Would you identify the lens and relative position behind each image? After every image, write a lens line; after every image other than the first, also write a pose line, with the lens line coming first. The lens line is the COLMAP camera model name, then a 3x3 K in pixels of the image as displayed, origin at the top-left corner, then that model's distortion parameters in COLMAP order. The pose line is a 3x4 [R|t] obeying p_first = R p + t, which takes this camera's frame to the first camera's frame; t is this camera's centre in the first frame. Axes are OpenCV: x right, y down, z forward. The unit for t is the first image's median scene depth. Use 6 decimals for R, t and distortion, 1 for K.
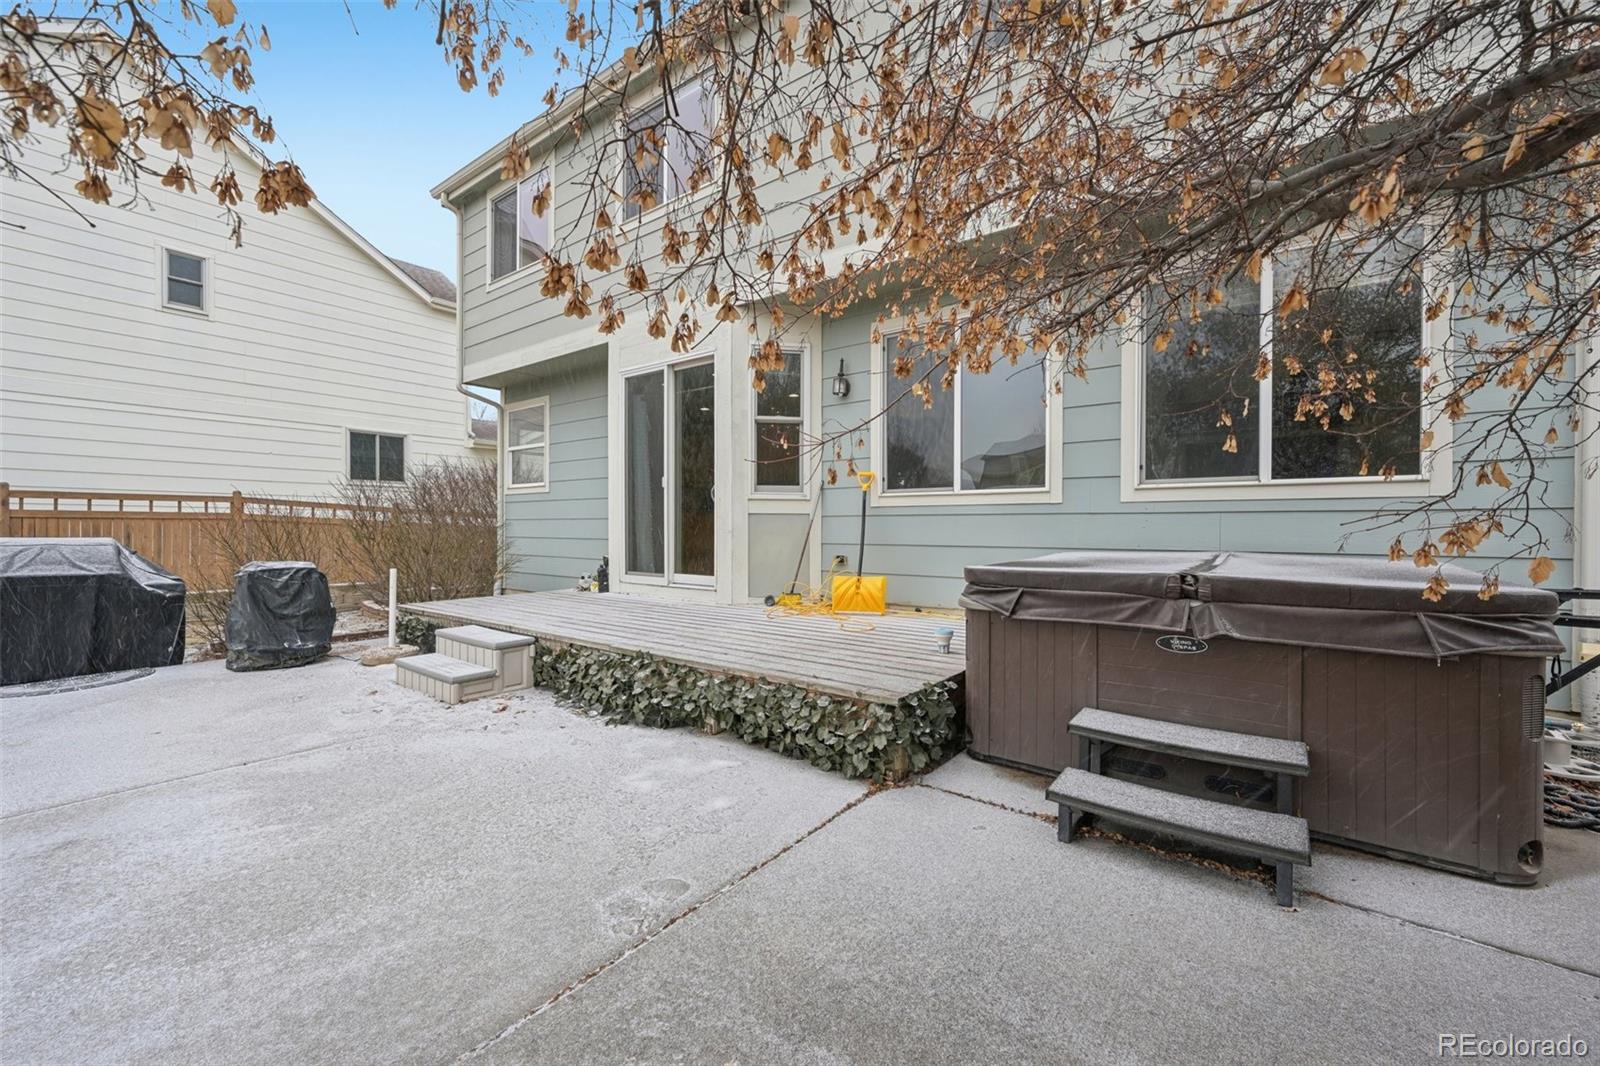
lens RADIAL K [[632.7, 0, 797.1], [0, 632.7, 530.6], [0, 0, 1]] dist [-0.001617, 0.000347]
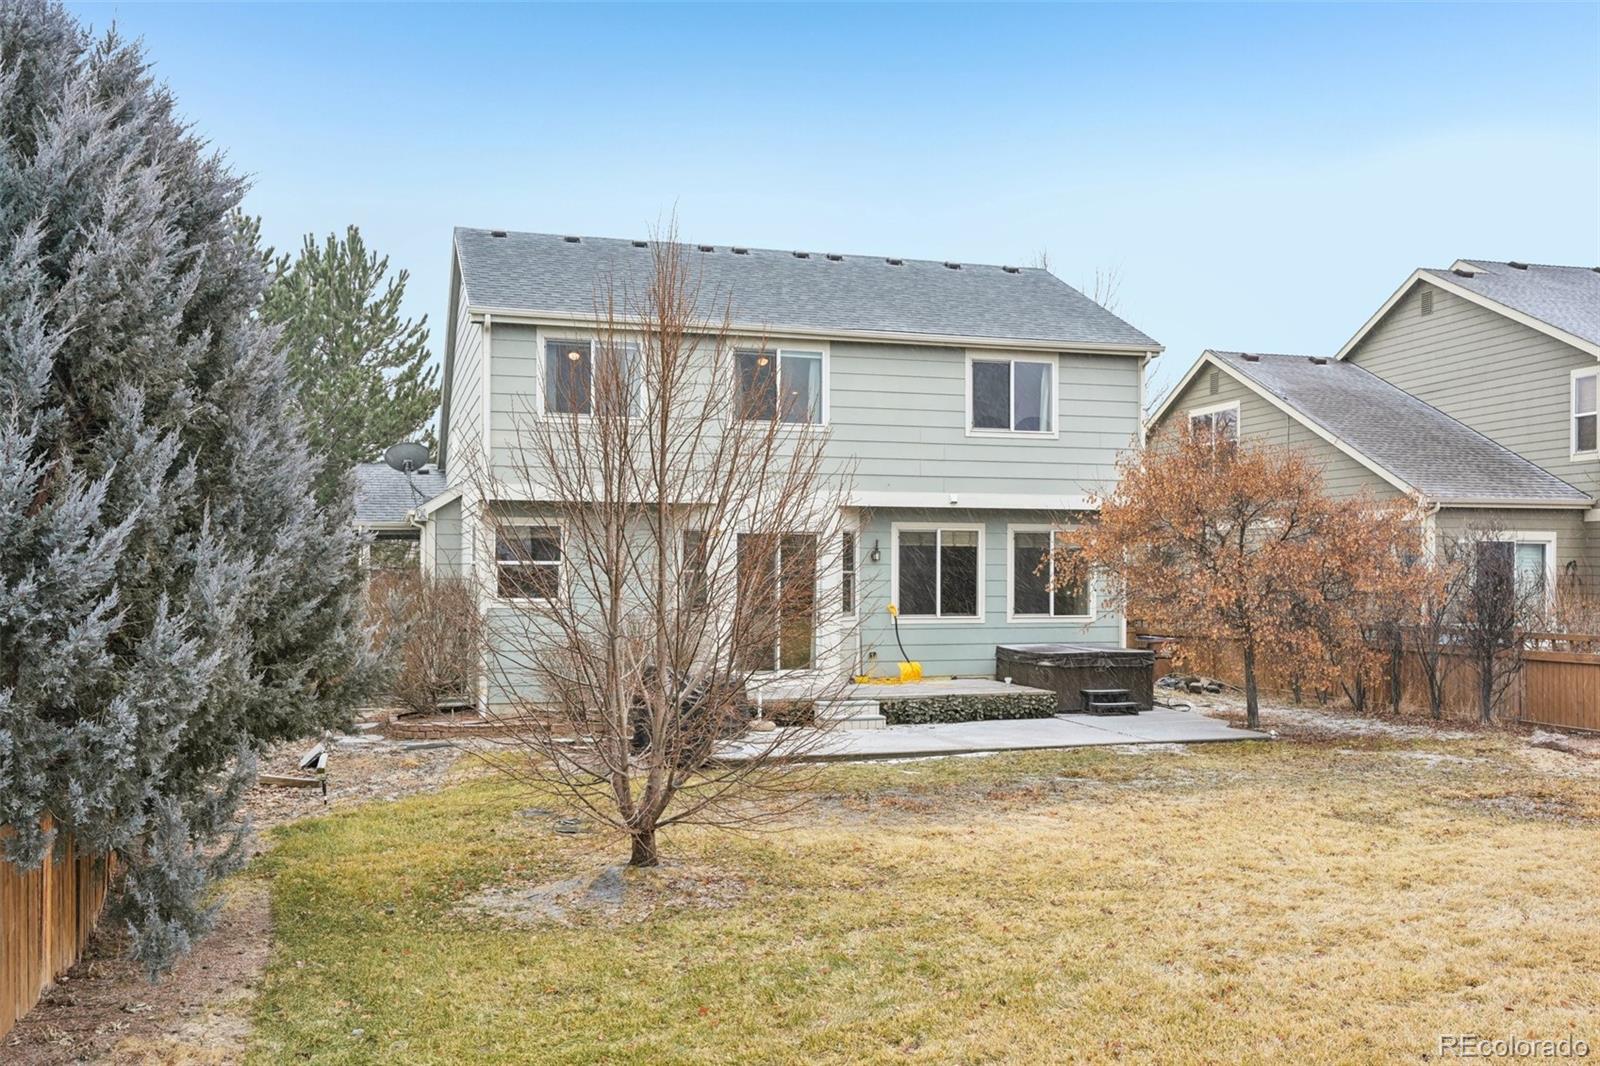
lens RADIAL K [[1400.6, 0, 787.6], [0, 1400.6, 577.5], [0, 0, 1]] dist [0.004423, -0.016787]
pose [[0.600063, -0.007775, 0.799915, -3.065149], [0.005095, 0.999970, 0.005897, -0.184725], [-0.799937, 0.000537, 0.600084, -1.085794]]
